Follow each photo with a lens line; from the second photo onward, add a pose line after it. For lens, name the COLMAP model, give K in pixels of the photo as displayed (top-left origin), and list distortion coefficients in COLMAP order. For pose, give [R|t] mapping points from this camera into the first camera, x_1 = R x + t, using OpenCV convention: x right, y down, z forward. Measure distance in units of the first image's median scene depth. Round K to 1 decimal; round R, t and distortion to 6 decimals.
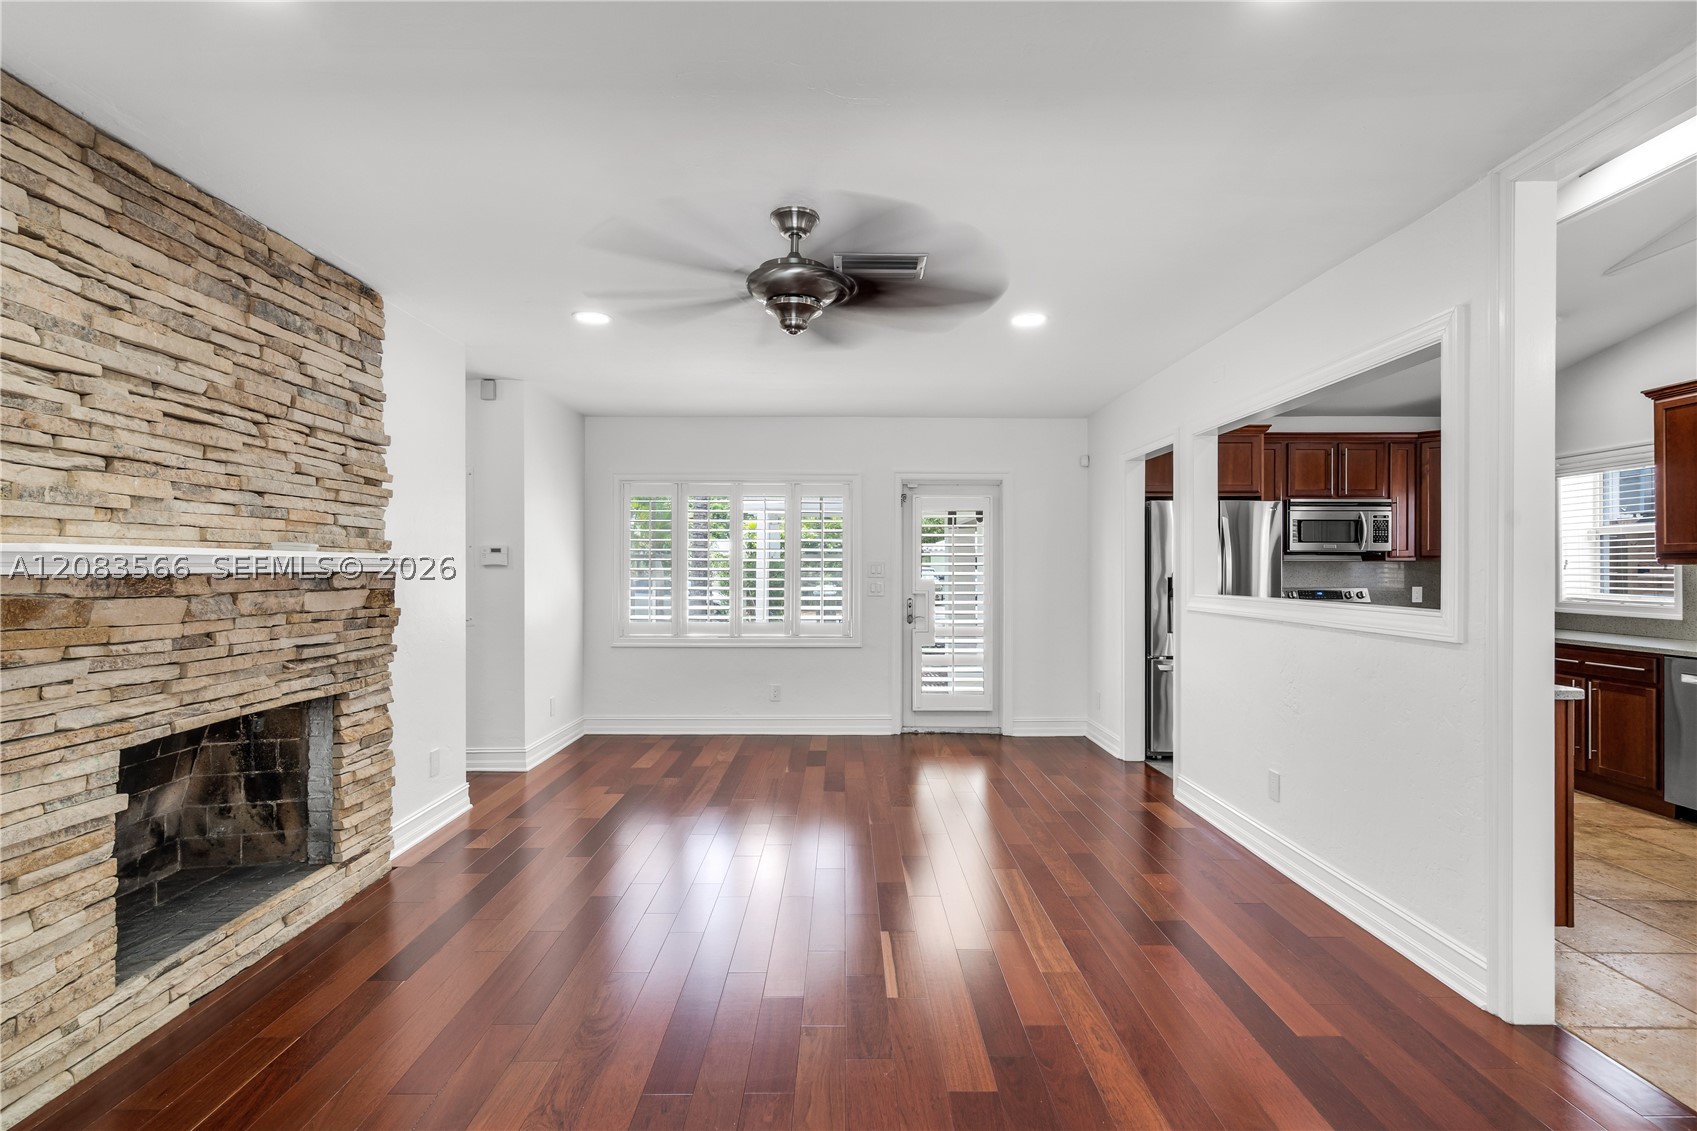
lens RADIAL K [[813.7, 0, 841.3], [0, 813.7, 571.9], [0, 0, 1]] dist [0.007268, -0.003558]
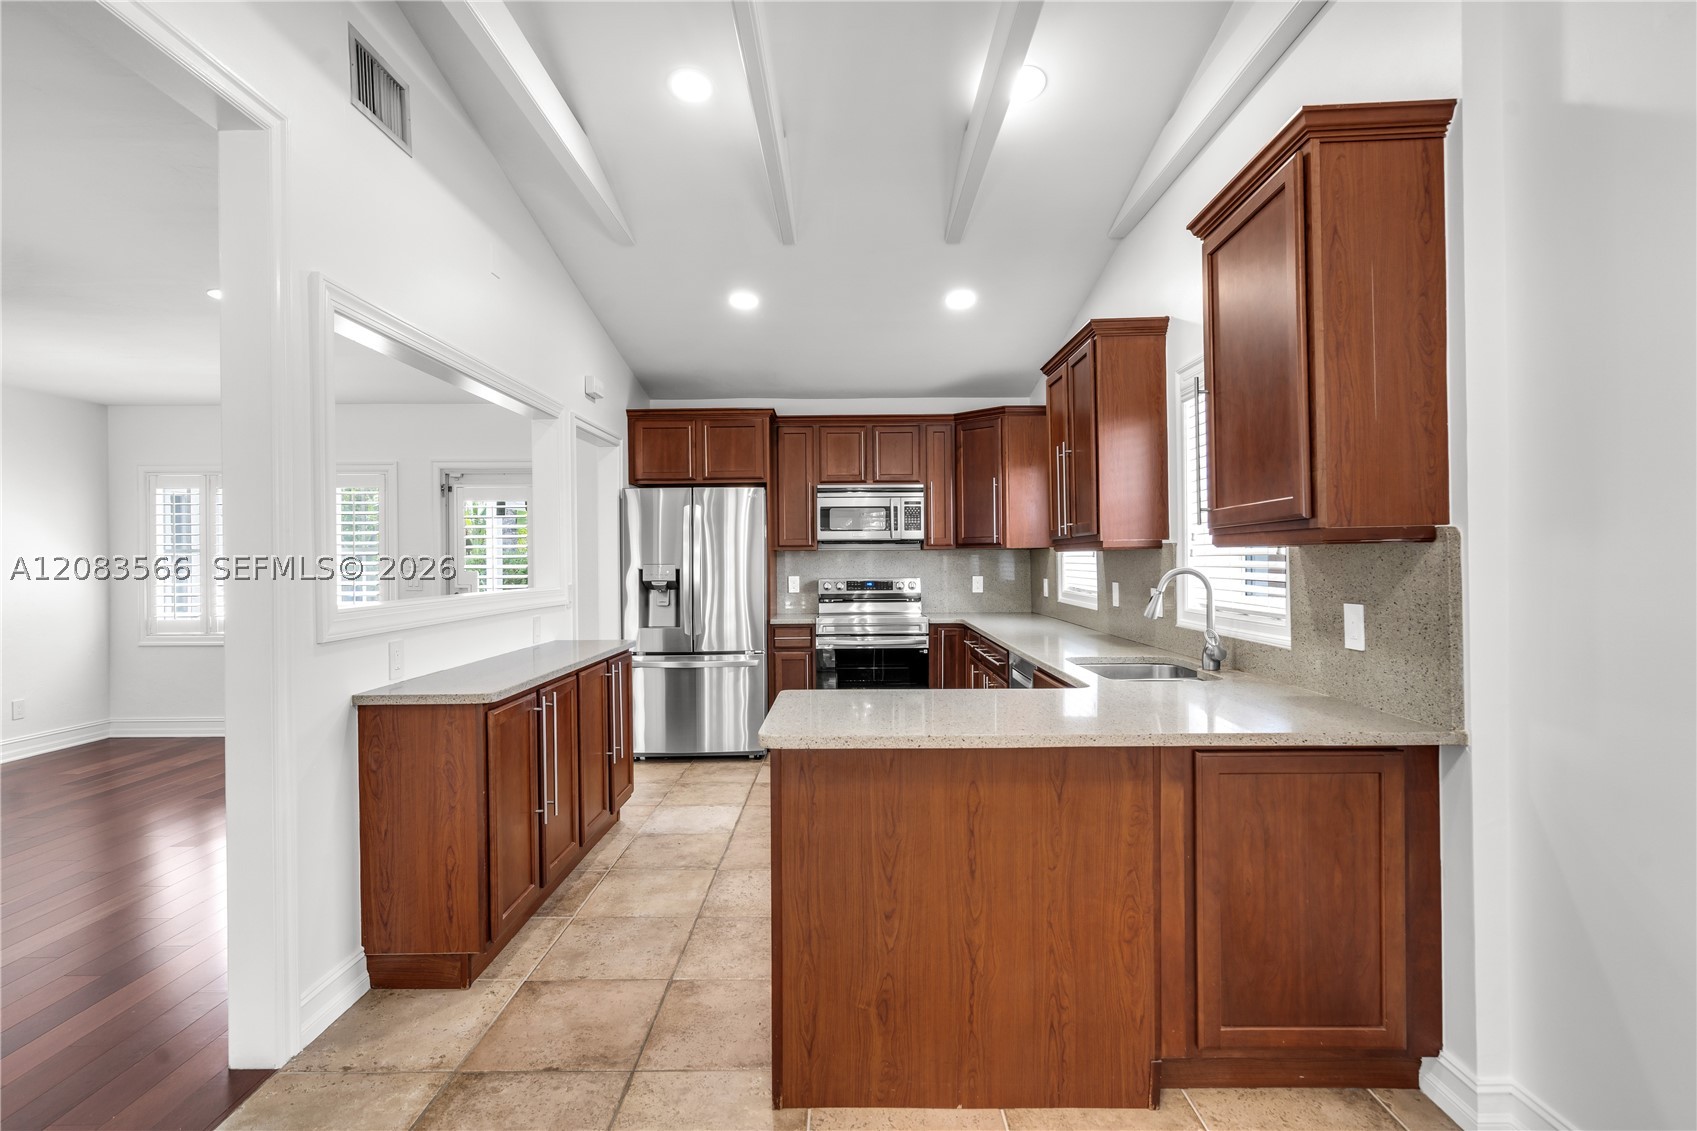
lens RADIAL K [[833.1, 0, 841.4], [0, 833.1, 561.0], [0, 0, 1]] dist [0.004930, 0.001311]
pose [[0.999893, -0.008716, -0.011759, 1.090917], [0.008704, 0.999962, -0.001081, 0.000424], [0.011768, 0.000979, 0.999930, 0.054118]]
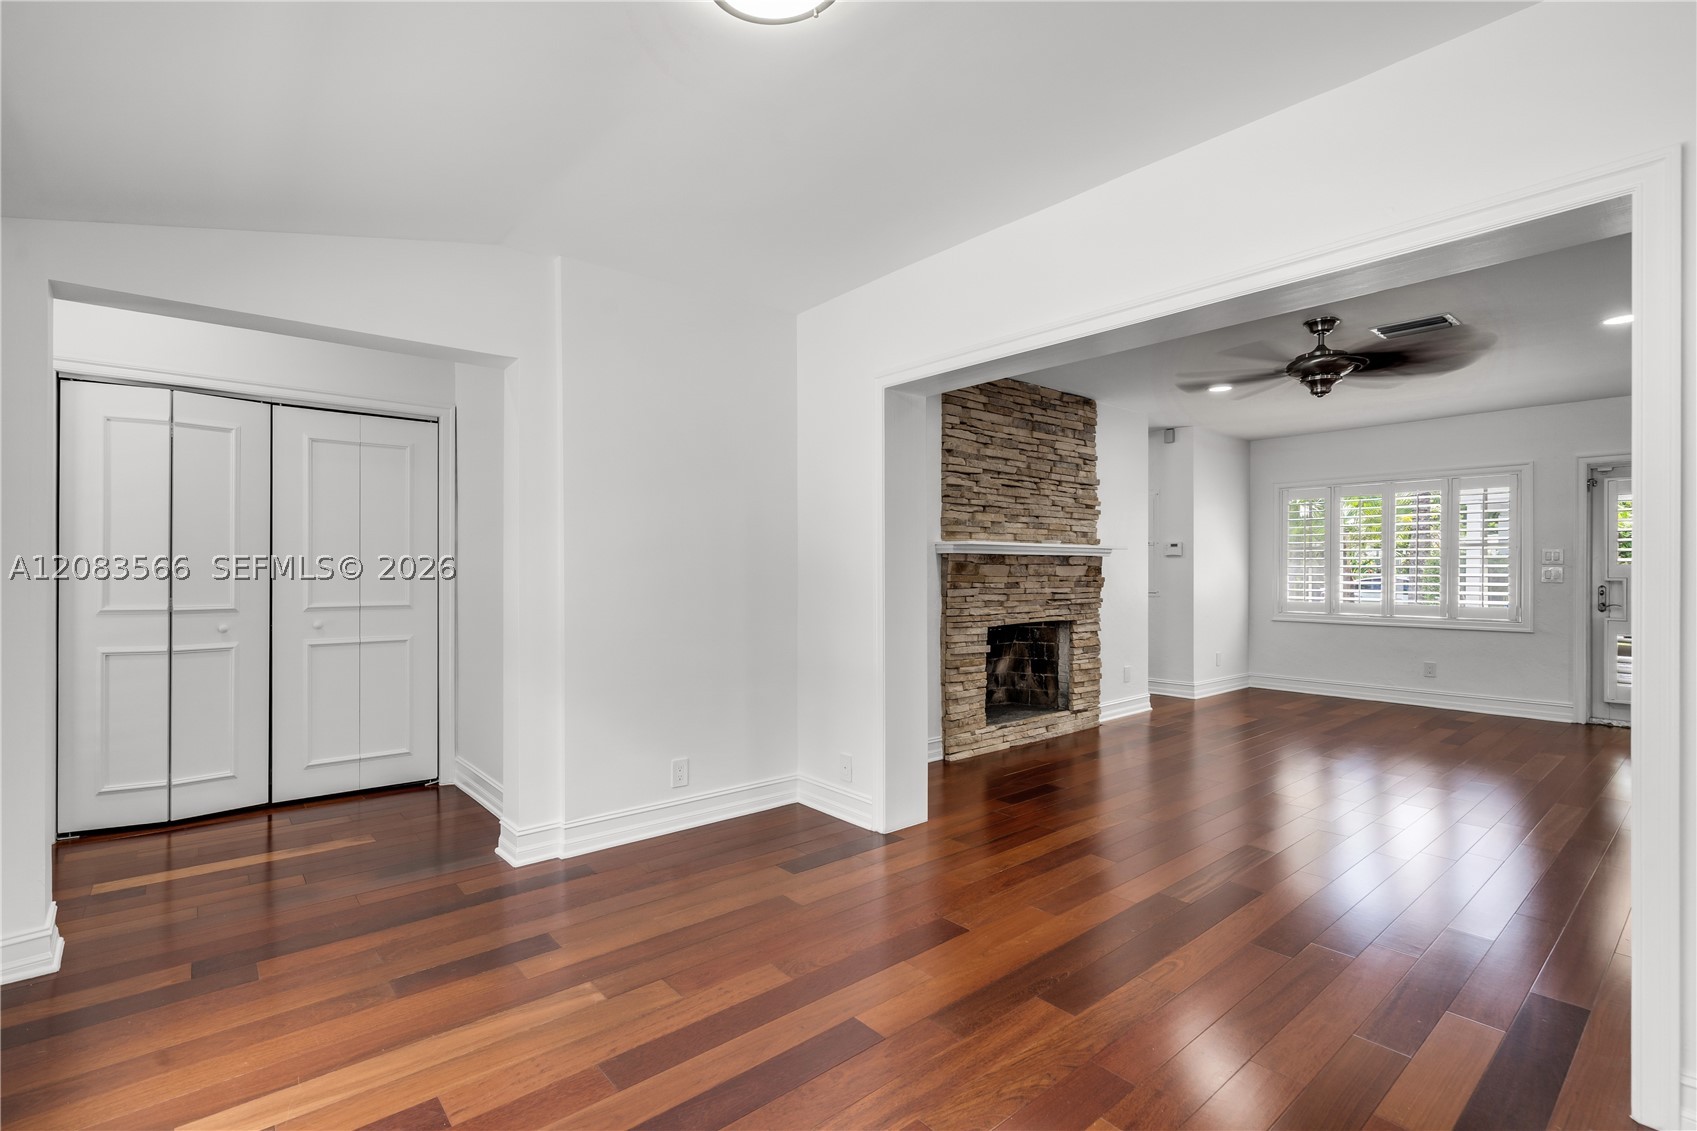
lens RADIAL K [[790.2, 0, 852.8], [0, 790.2, 569.4], [0, 0, 1]] dist [-0.000004, 0.002343]
pose [[0.654803, -0.000457, -0.755800, 0.421623], [-0.003582, 0.999987, -0.003708, 0.039150], [0.755791, 0.005135, 0.654792, -0.564730]]
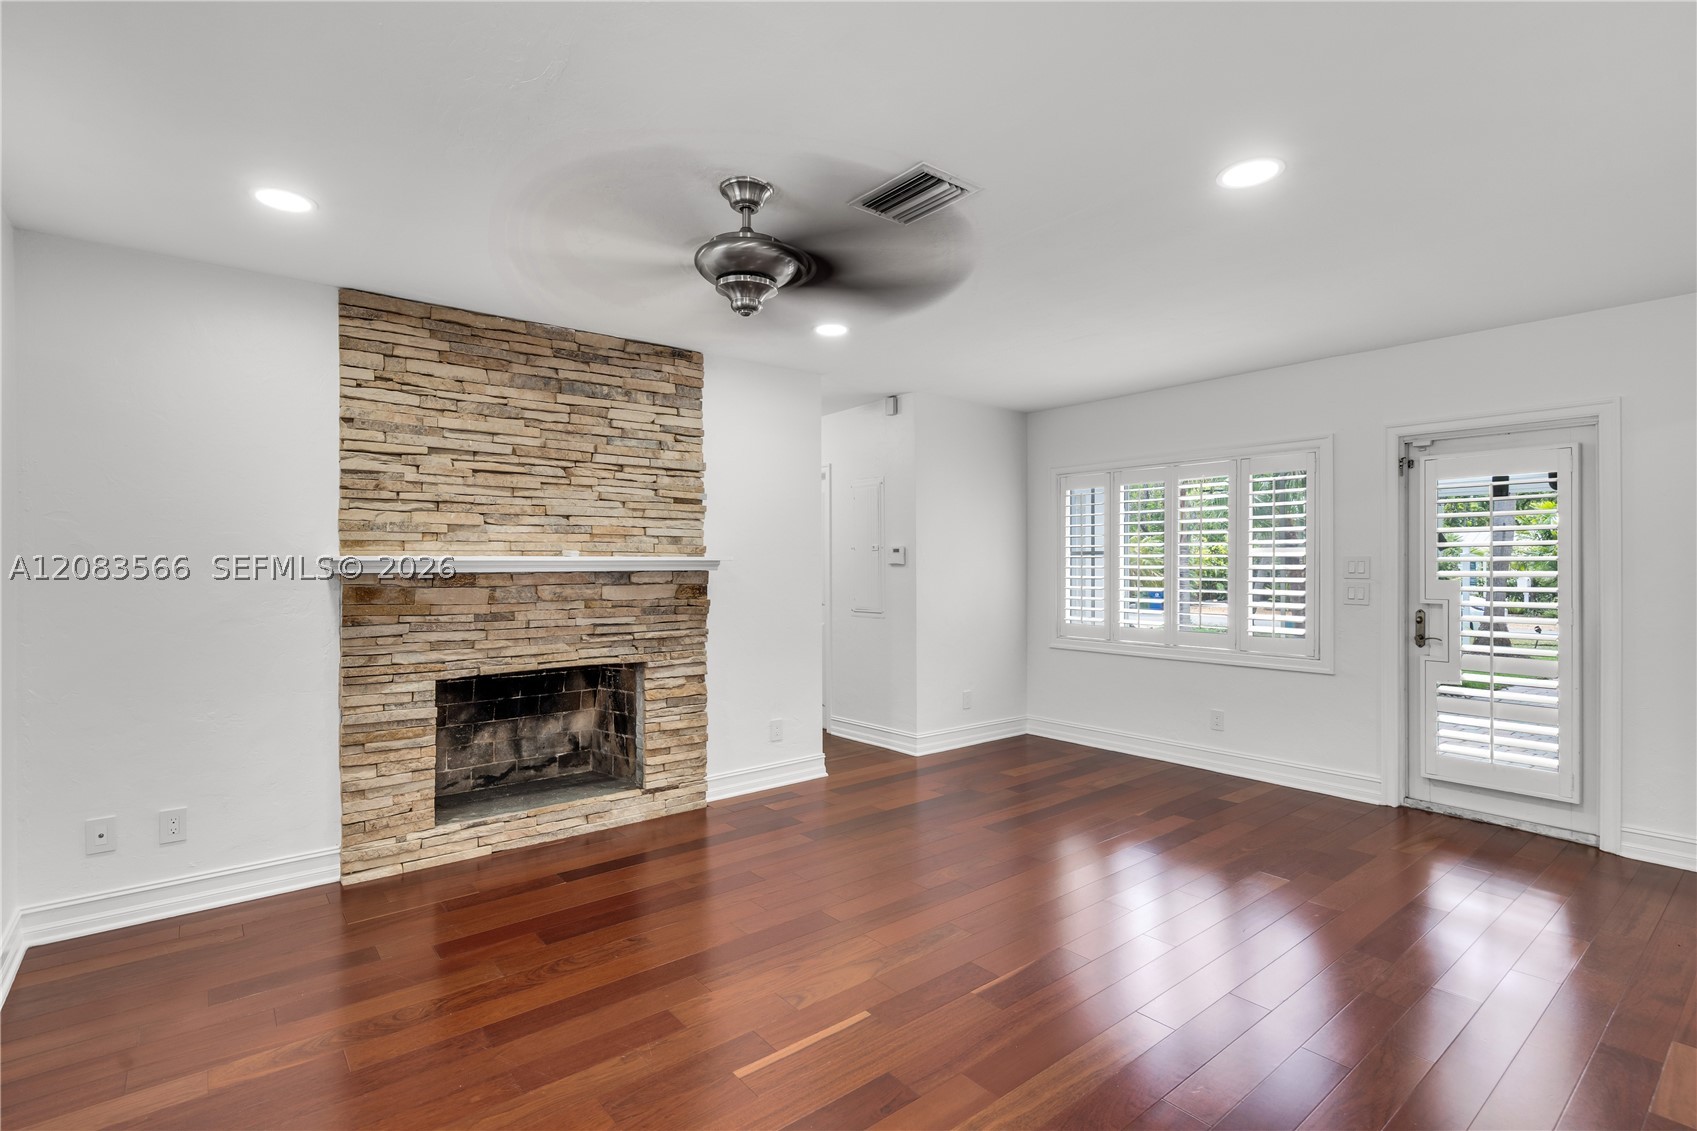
lens RADIAL K [[813.7, 0, 855.4], [0, 813.7, 565.5], [0, 0, 1]] dist [0.007268, -0.003558]
pose [[0.633402, -0.001171, -0.773822, 0.619606], [-0.000046, 0.999999, -0.001551, -0.006462], [0.773823, 0.001018, 0.633402, 0.416846]]
